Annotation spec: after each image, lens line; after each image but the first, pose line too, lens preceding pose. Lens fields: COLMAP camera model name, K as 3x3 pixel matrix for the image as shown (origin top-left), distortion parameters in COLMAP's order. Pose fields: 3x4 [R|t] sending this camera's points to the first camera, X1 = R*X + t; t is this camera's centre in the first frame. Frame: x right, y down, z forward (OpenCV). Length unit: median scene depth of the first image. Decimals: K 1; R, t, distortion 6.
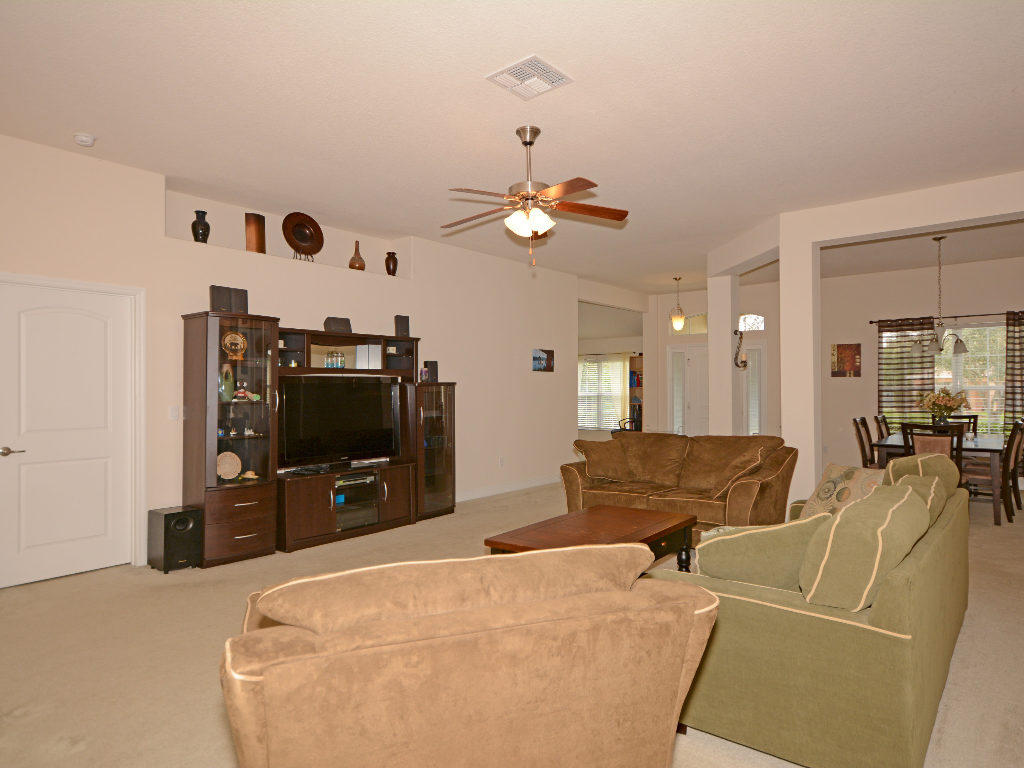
lens RADIAL K [[647.9, 0, 512.0], [0, 647.9, 384.0], [0, 0, 1]] dist [0.055237, 0.000054]
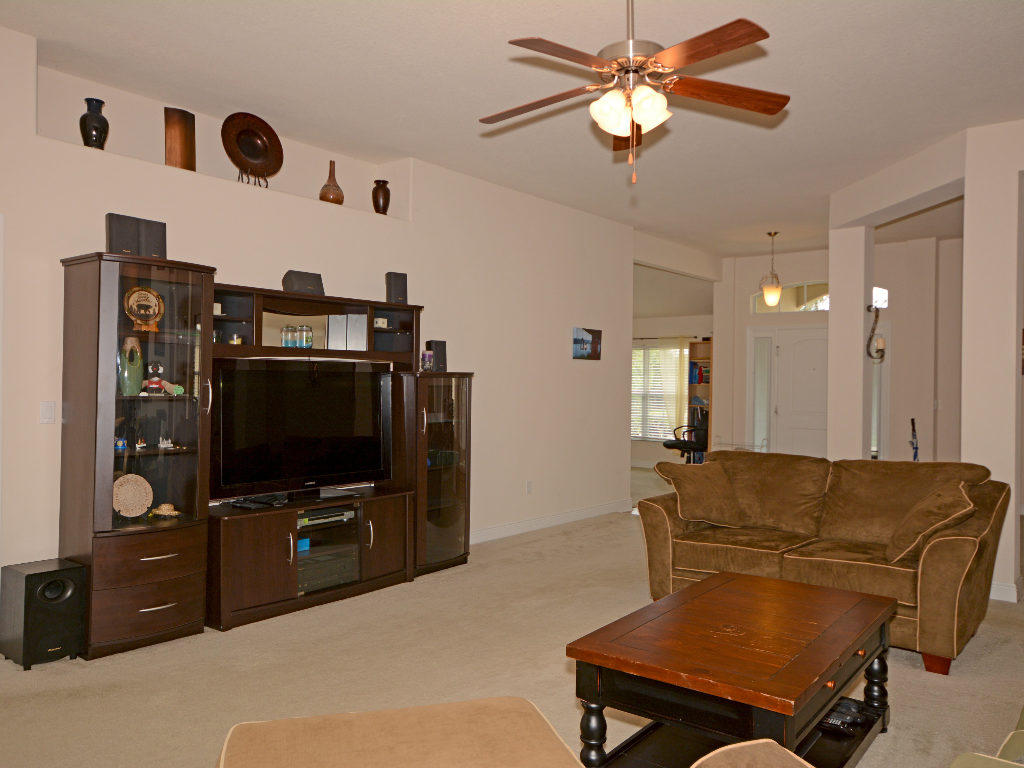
lens RADIAL K [[804.7, 0, 512.0], [0, 804.7, 384.0], [0, 0, 1]] dist [0.052212, 0.004176]
pose [[0.999804, 0.017656, 0.008928, -0.062047], [-0.017739, 0.999799, 0.009315, 0.000931], [-0.008762, -0.009472, 0.999917, 0.177261]]
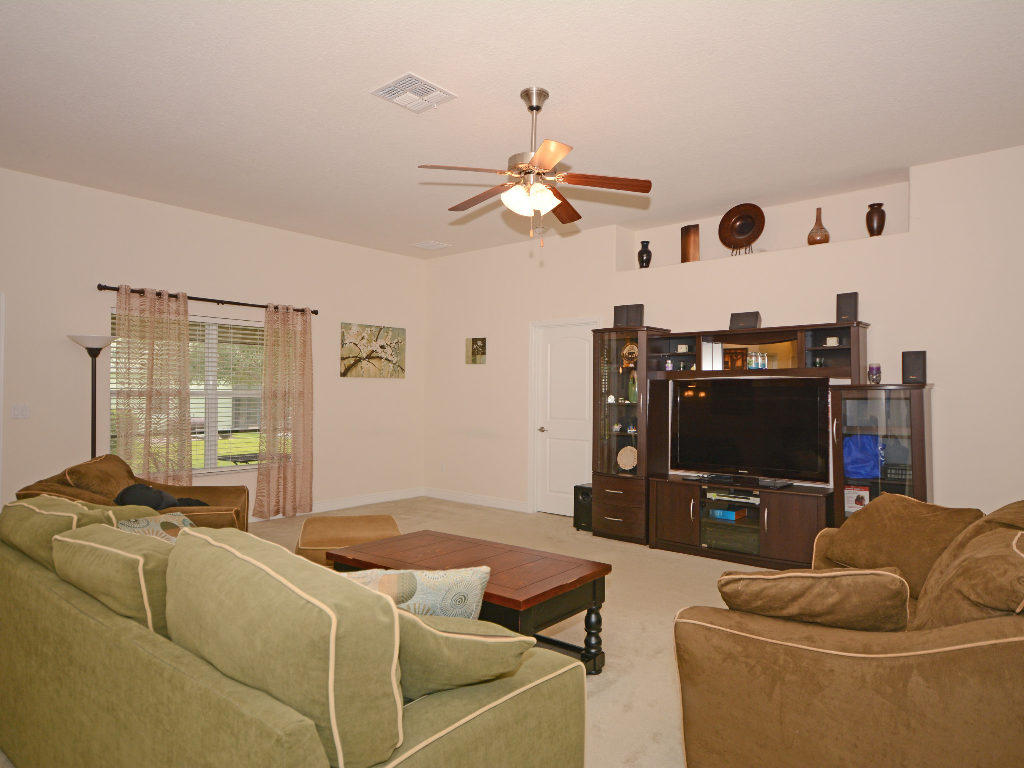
lens RADIAL K [[630.3, 0, 512.0], [0, 630.3, 384.0], [0, 0, 1]] dist [-0.001307, -0.000382]
pose [[-0.016079, -0.004015, -0.999863, 0.611908], [0.006051, 0.999973, -0.004113, -0.003668], [0.999852, -0.006117, -0.016055, 0.721543]]
